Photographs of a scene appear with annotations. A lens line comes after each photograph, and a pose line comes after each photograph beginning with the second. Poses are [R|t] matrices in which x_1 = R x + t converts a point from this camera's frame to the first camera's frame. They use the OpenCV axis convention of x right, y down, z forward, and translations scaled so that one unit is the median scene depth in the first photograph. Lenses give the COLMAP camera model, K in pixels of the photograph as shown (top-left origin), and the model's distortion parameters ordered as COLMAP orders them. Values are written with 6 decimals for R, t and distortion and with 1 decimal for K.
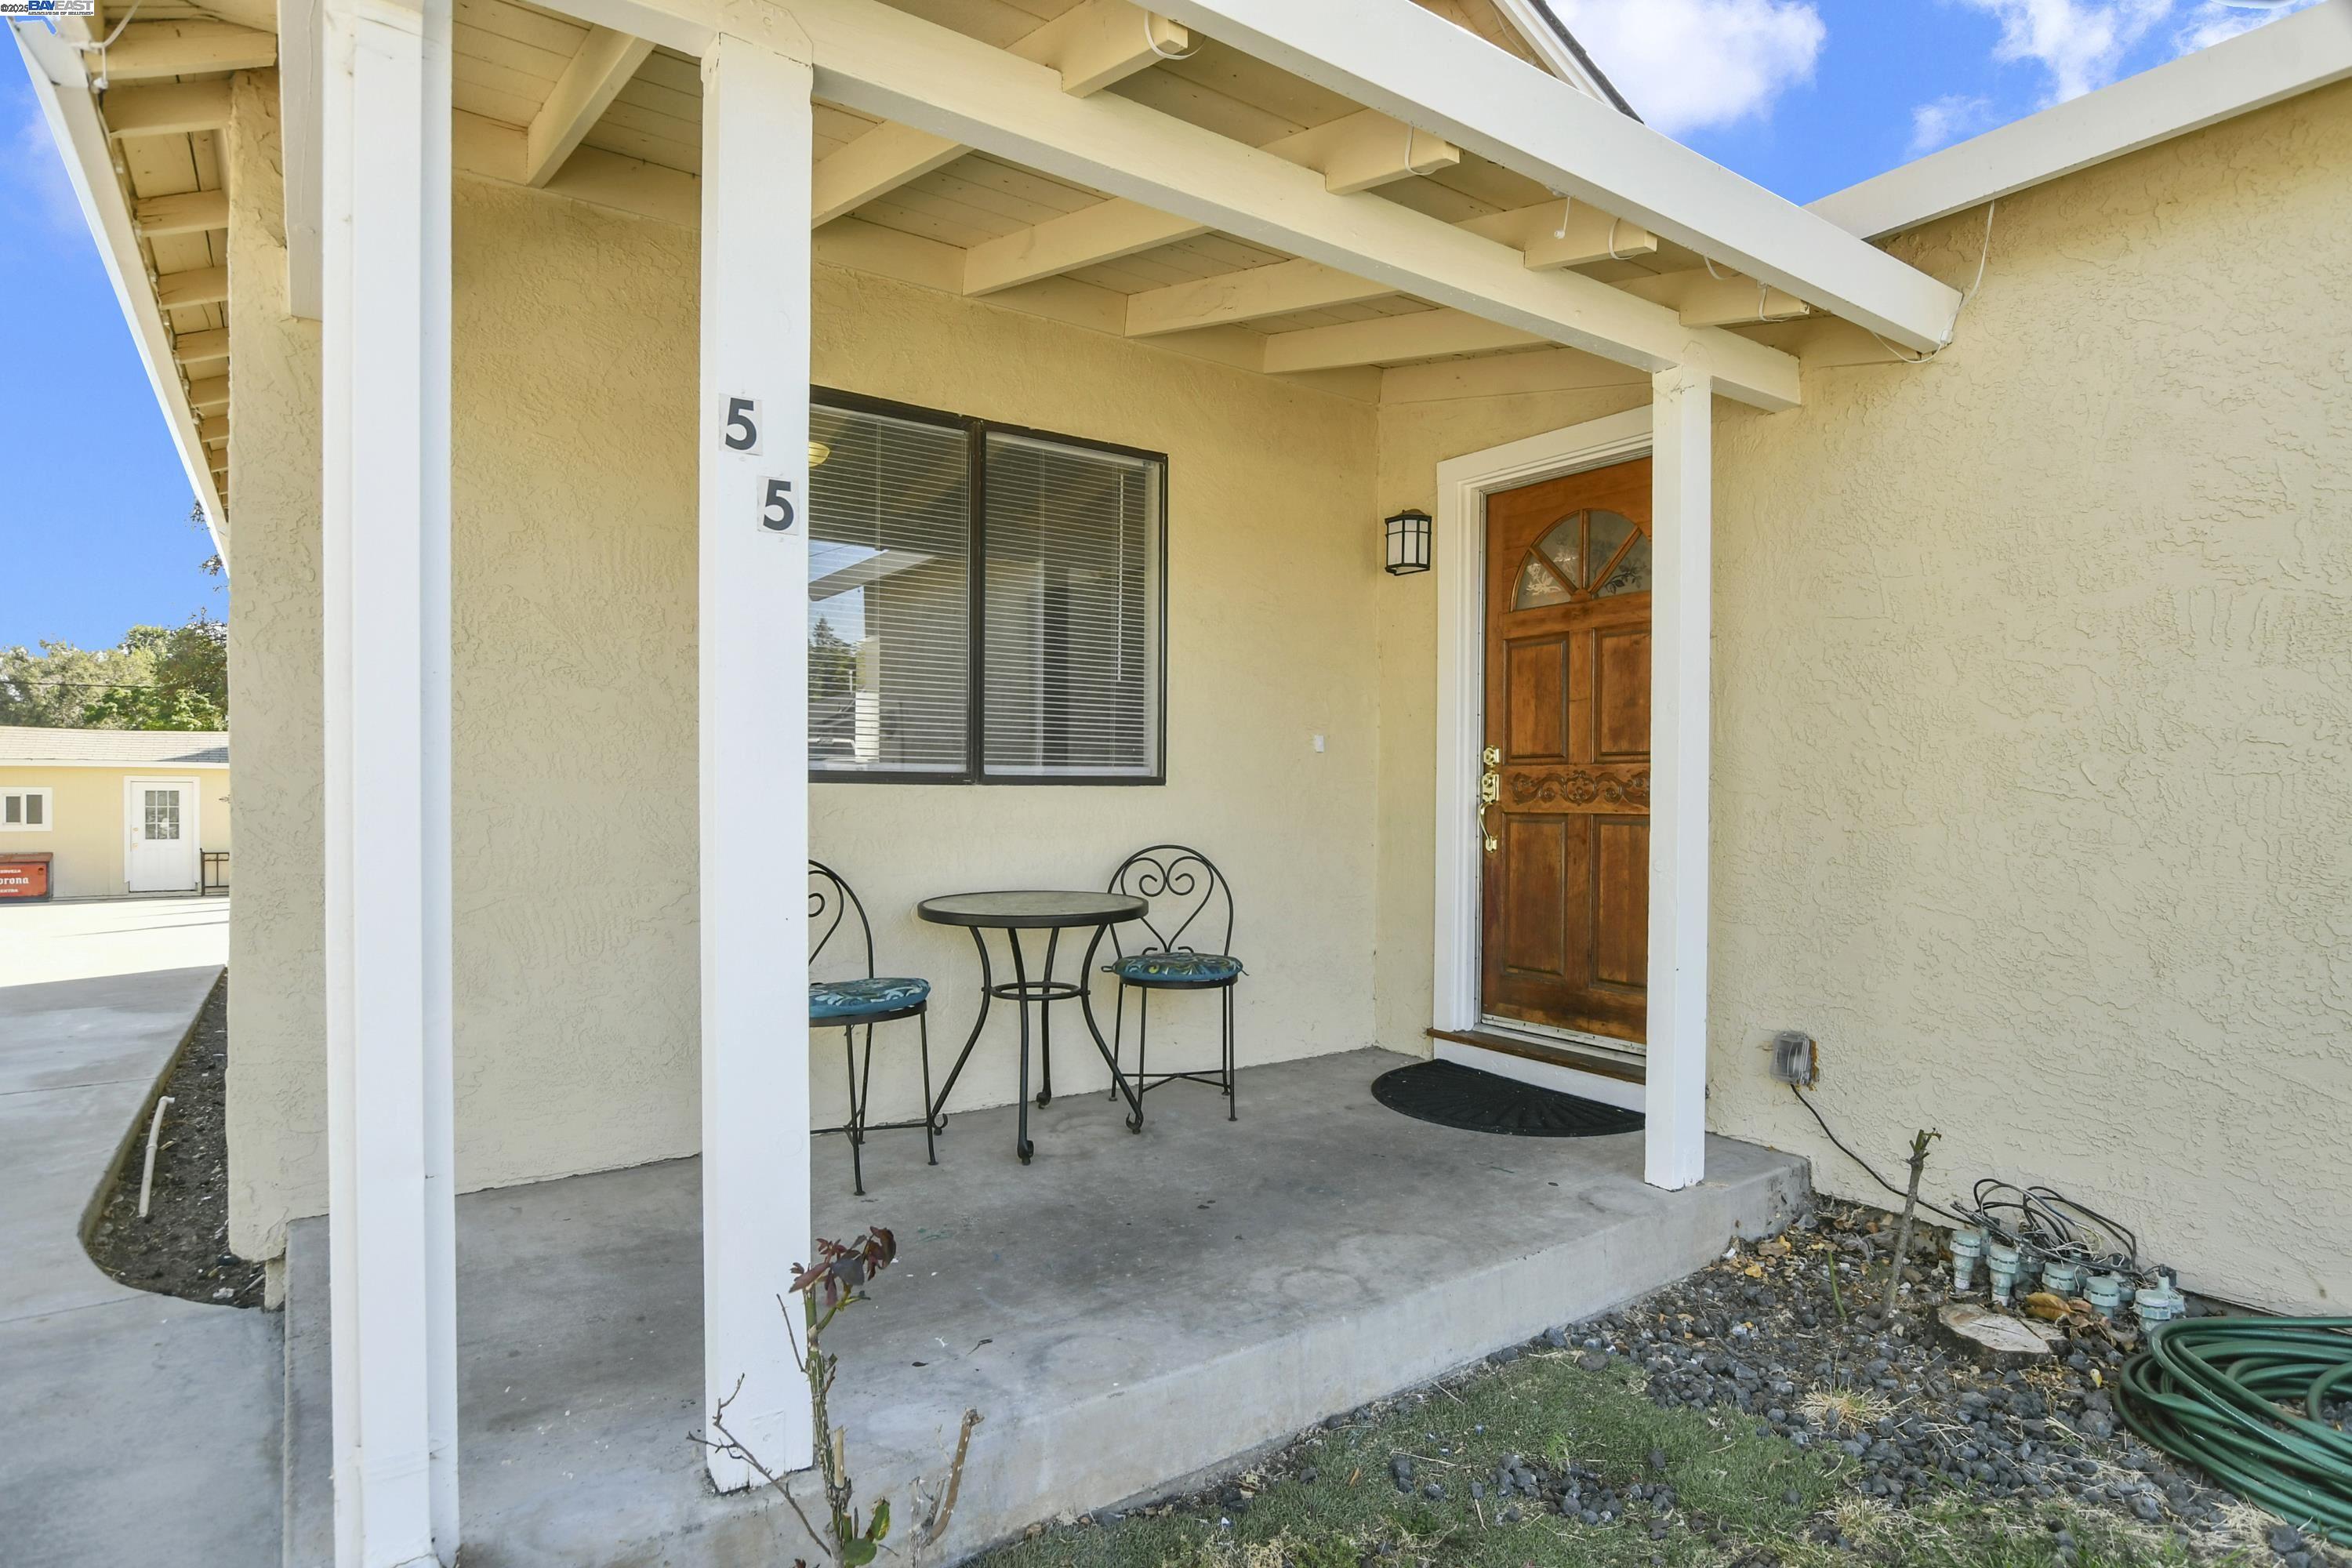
lens RADIAL K [[1278.7, 0, 1215.0], [0, 1278.7, 812.6], [0, 0, 1]] dist [-0.019849, 0.004317]
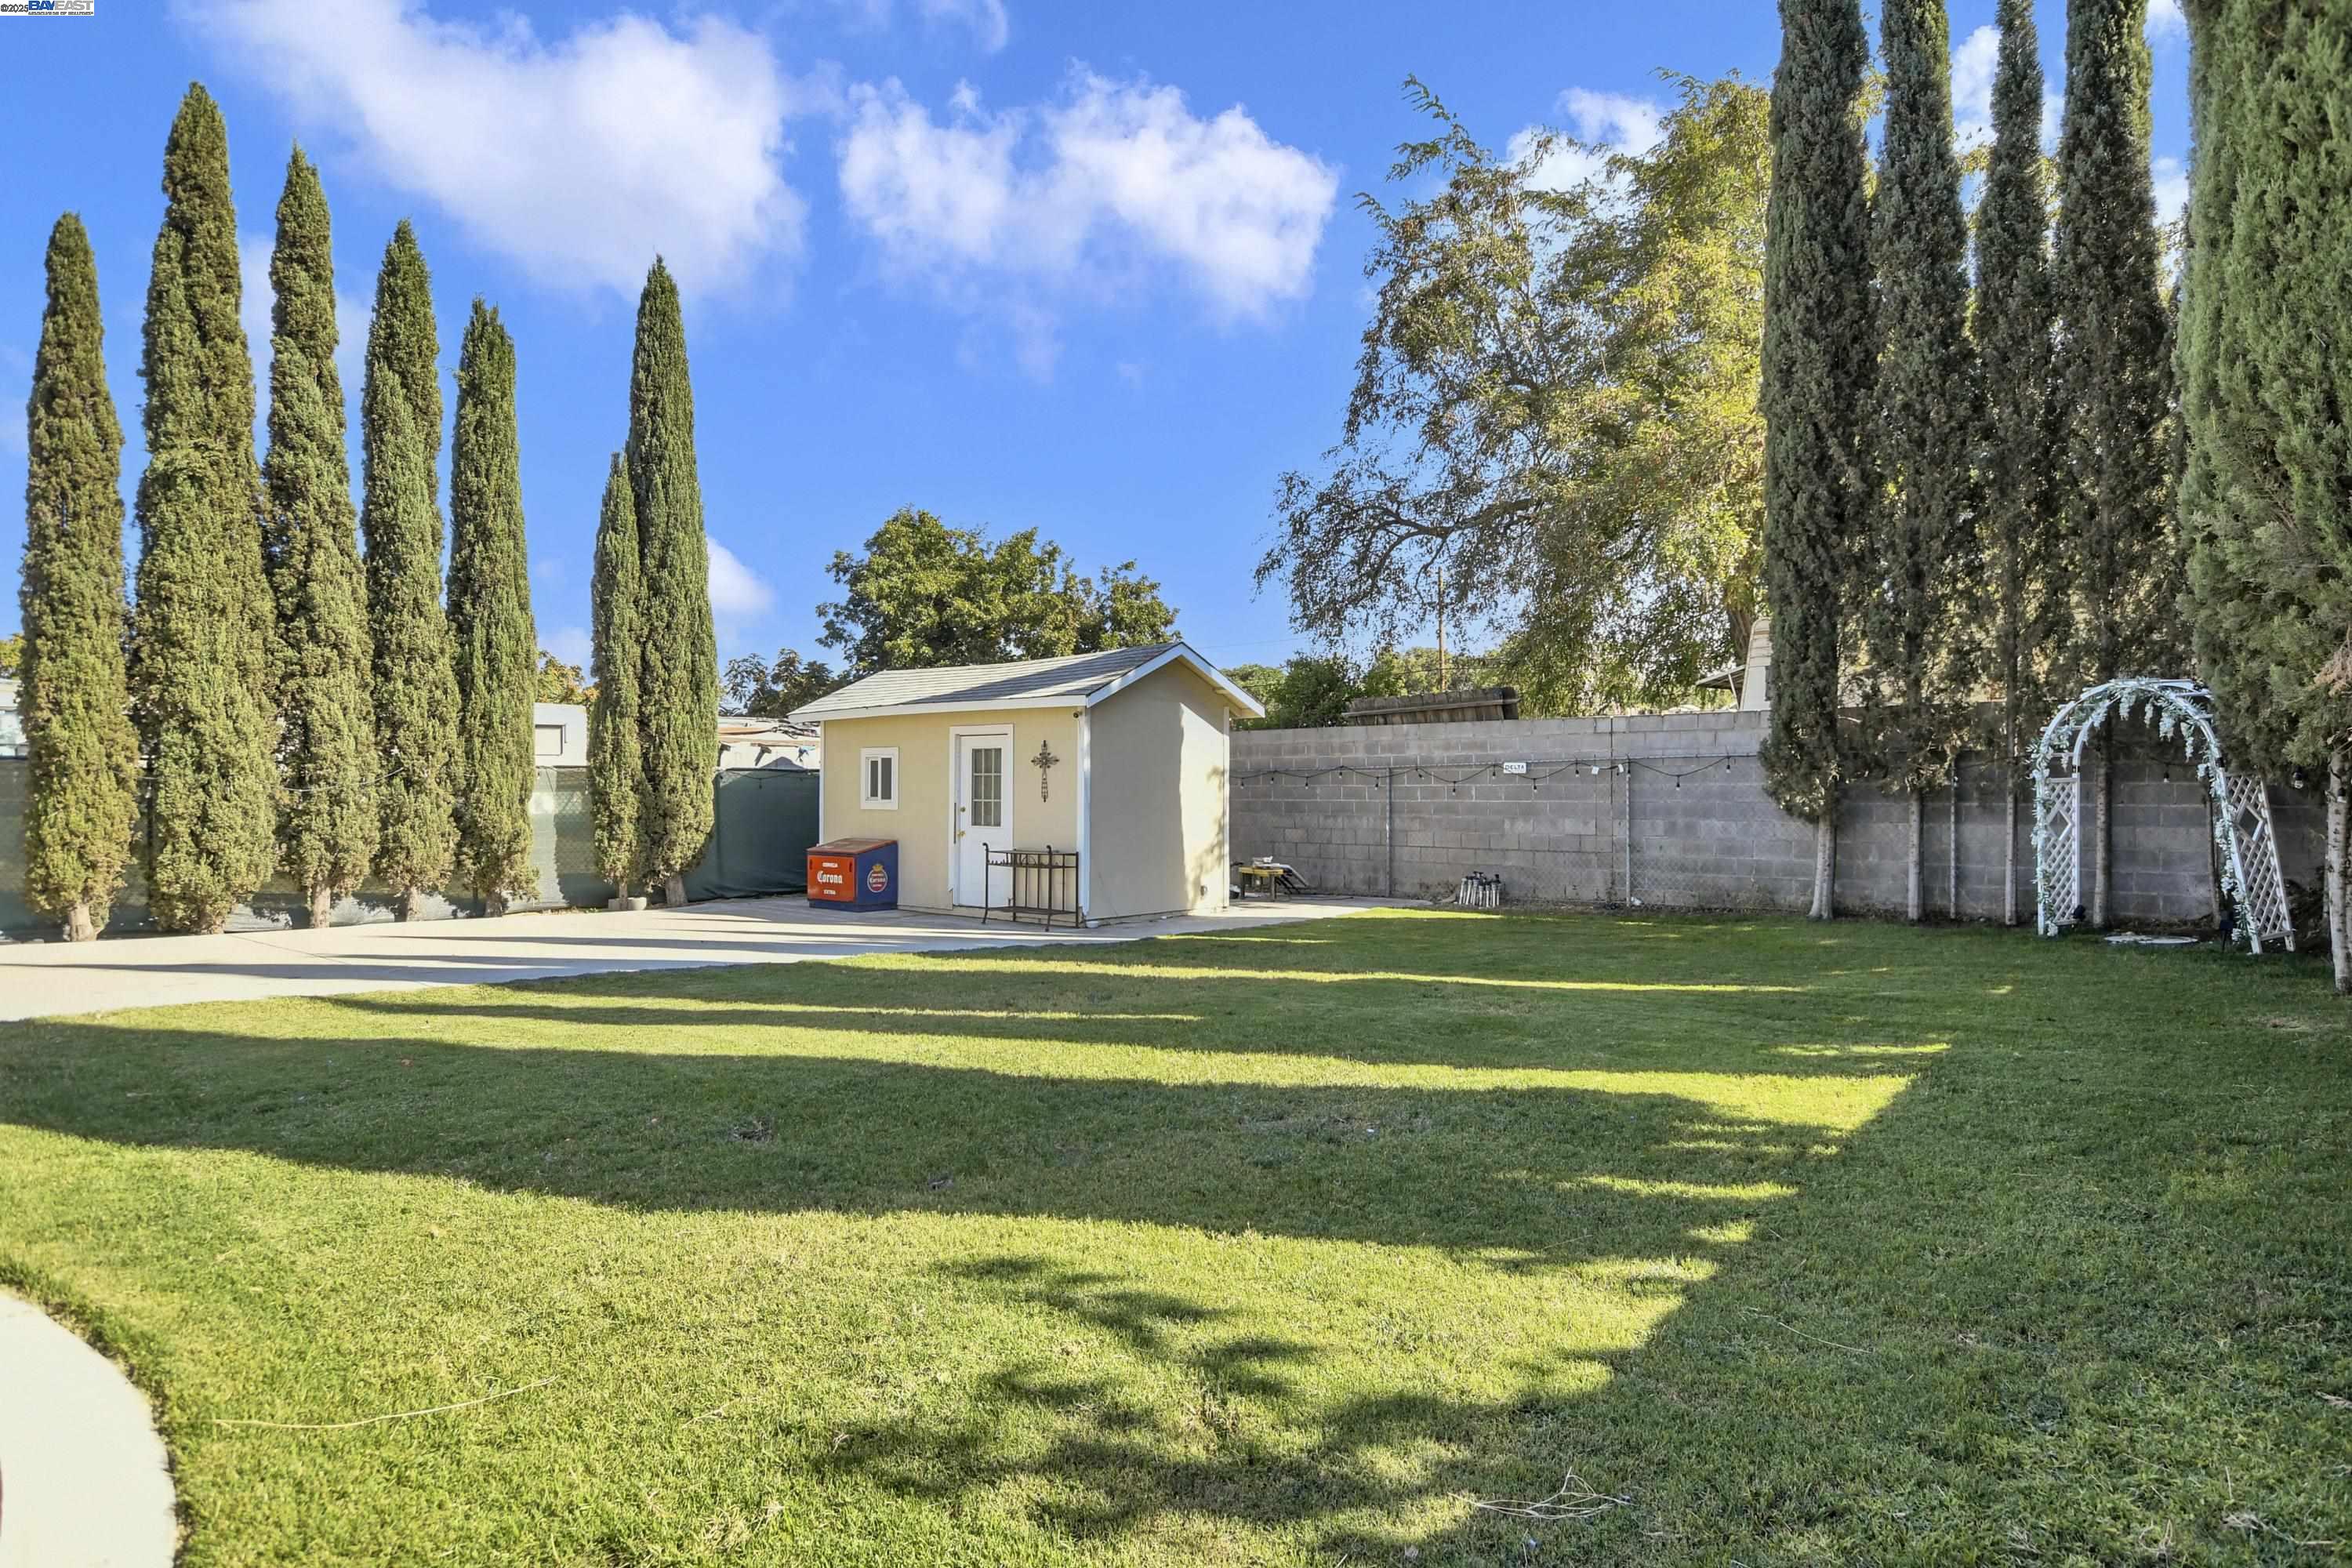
lens RADIAL K [[1278.7, 0, 1177.6], [0, 1278.7, 782.8], [0, 0, 1]] dist [-0.019849, 0.004317]
pose [[0.219976, -0.005190, -0.975492, -0.926265], [-0.004644, 0.999969, -0.006367, 0.015438], [0.975494, 0.005931, 0.219945, 4.555676]]
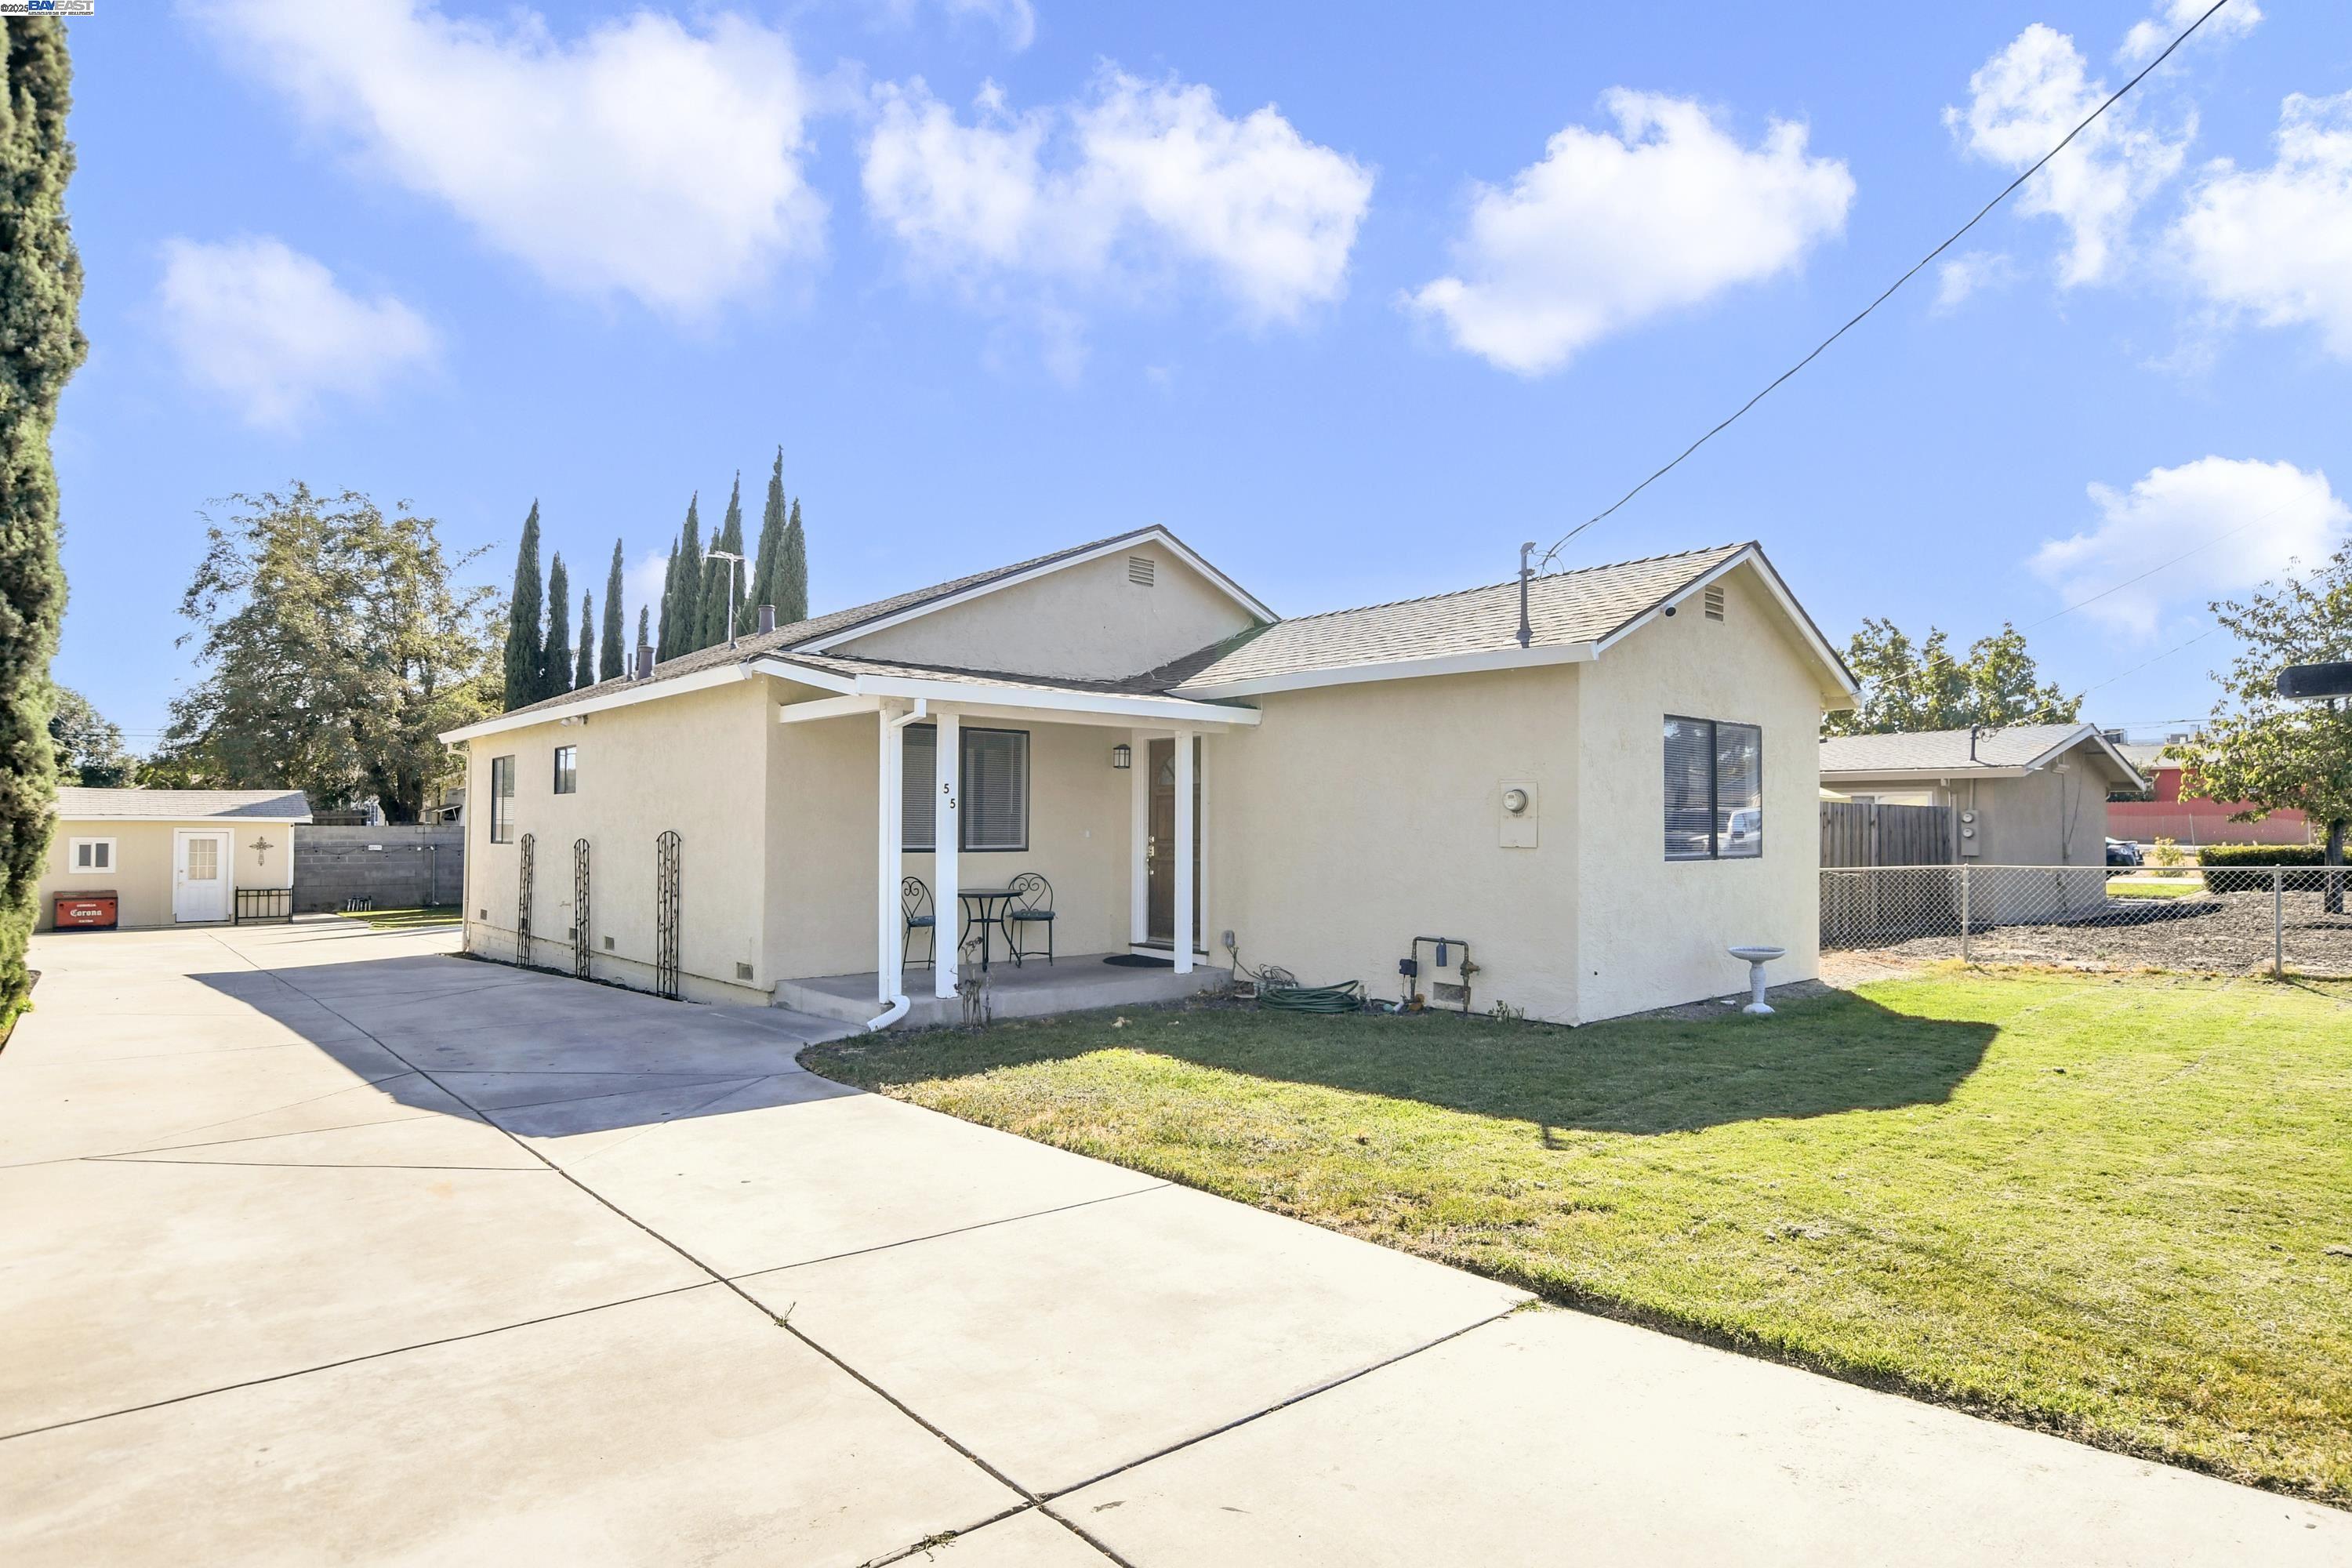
lens RADIAL K [[1278.7, 0, 1225.1], [0, 1278.7, 805.9], [0, 0, 1]] dist [-0.019849, 0.004317]
pose [[0.993344, 0.000134, 0.115189, 0.058879], [0.003772, 0.999425, -0.033690, -0.023253], [-0.115127, 0.033901, 0.992772, -1.609478]]
